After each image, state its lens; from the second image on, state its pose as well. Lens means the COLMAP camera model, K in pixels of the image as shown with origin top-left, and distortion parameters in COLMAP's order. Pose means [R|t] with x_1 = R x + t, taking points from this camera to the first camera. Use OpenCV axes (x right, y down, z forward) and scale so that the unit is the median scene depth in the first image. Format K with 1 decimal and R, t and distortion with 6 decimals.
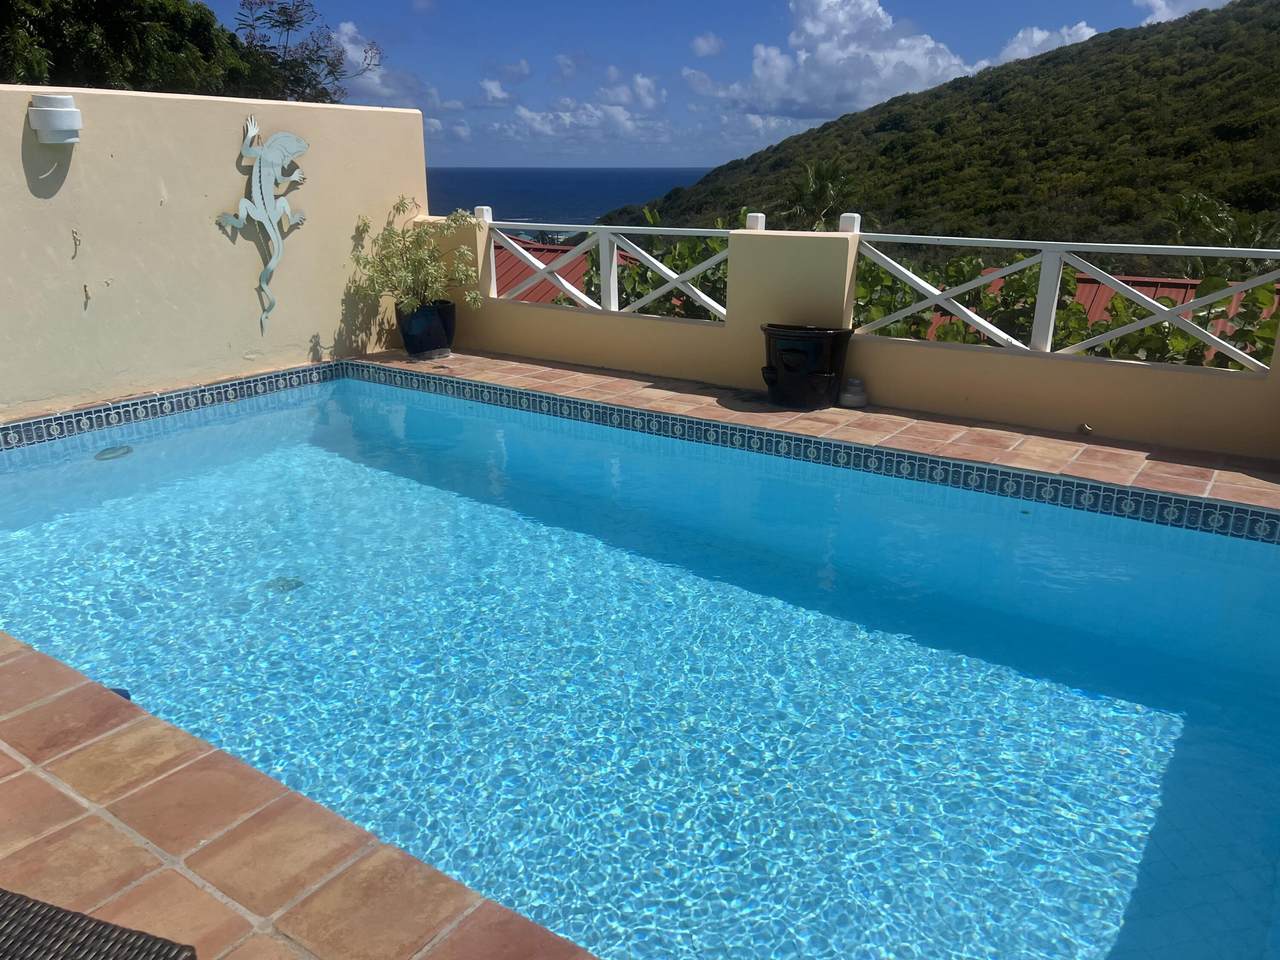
lens RADIAL K [[965.7, 0, 640.0], [0, 965.7, 480.0], [0, 0, 1]] dist [0.067839, -0.055662]
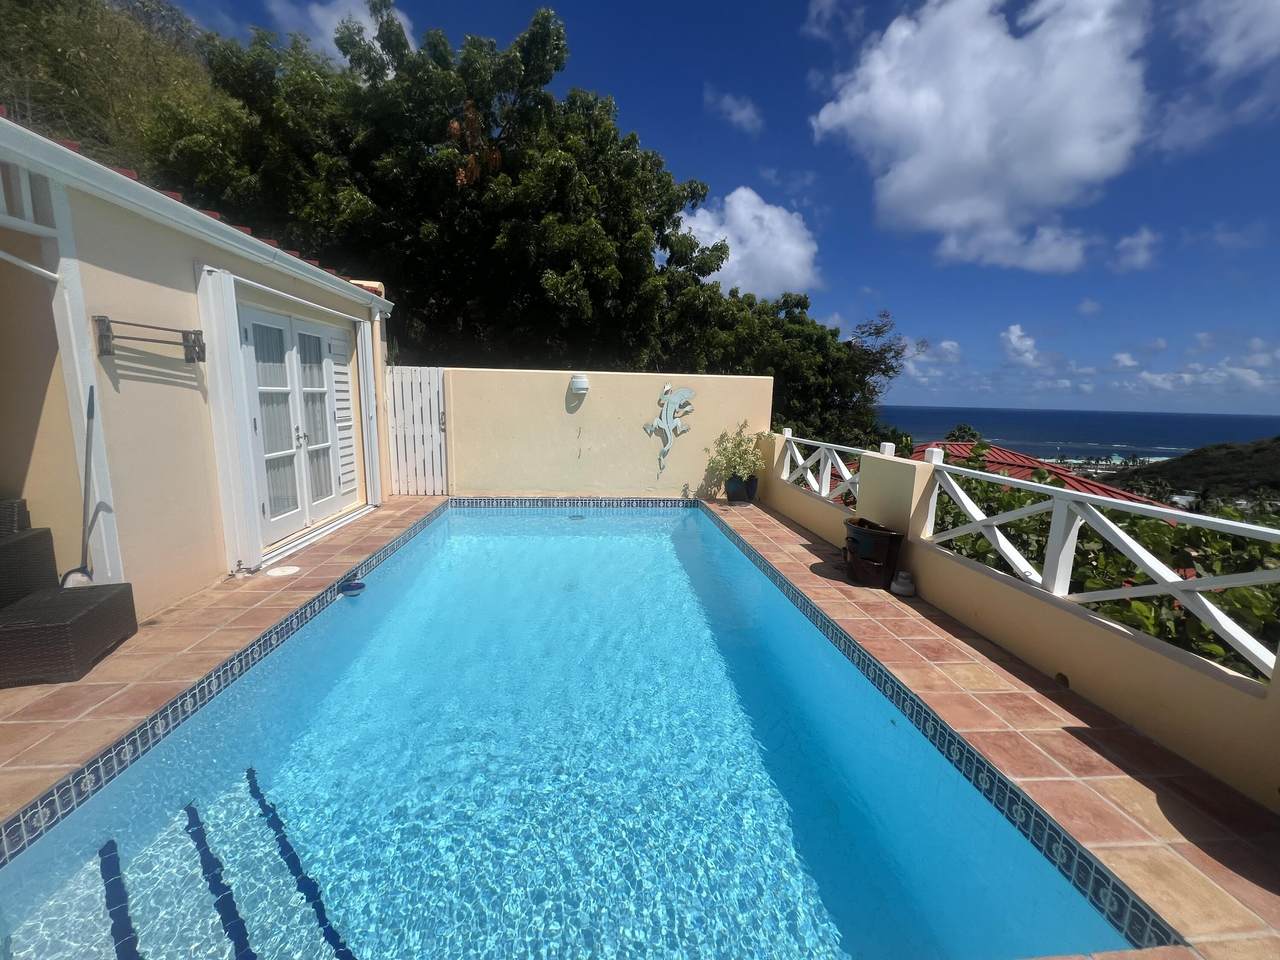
lens RADIAL K [[513.4, 0, 633.2], [0, 513.4, 488.7], [0, 0, 1]] dist [0.007123, -0.000106]
pose [[0.642205, 0.150247, -0.751664, 0.392984], [-0.260330, 0.965068, -0.029517, -0.079782], [0.720972, 0.214637, 0.658885, 0.222491]]
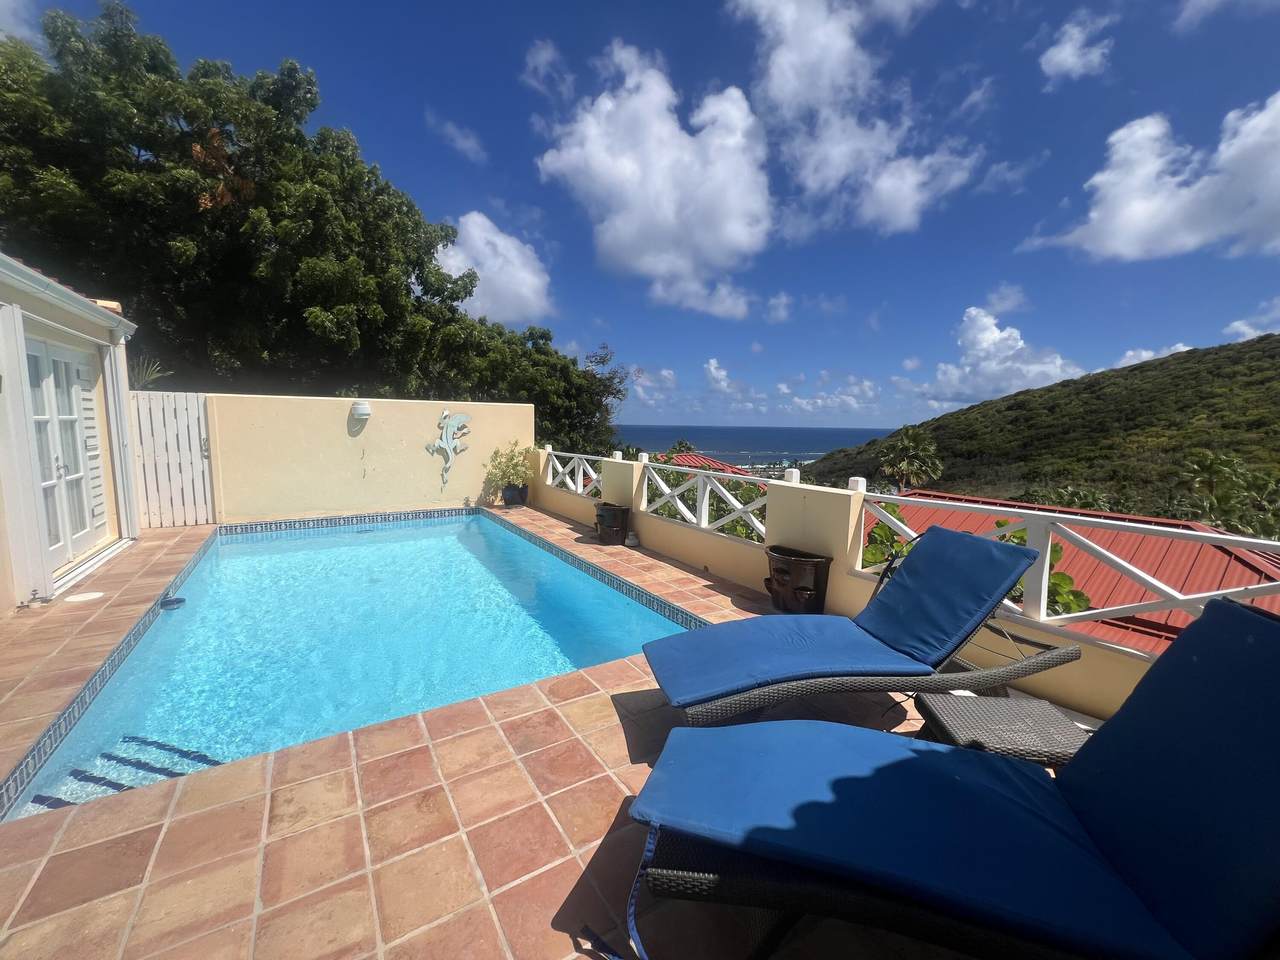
lens RADIAL K [[513.4, 0, 633.2], [0, 513.4, 488.7], [0, 0, 1]] dist [0.007123, -0.000106]
pose [[0.920420, 0.063325, -0.385768, 0.508026], [-0.135067, 0.977537, -0.161795, -0.017140], [0.366857, 0.201024, 0.908298, 0.018318]]
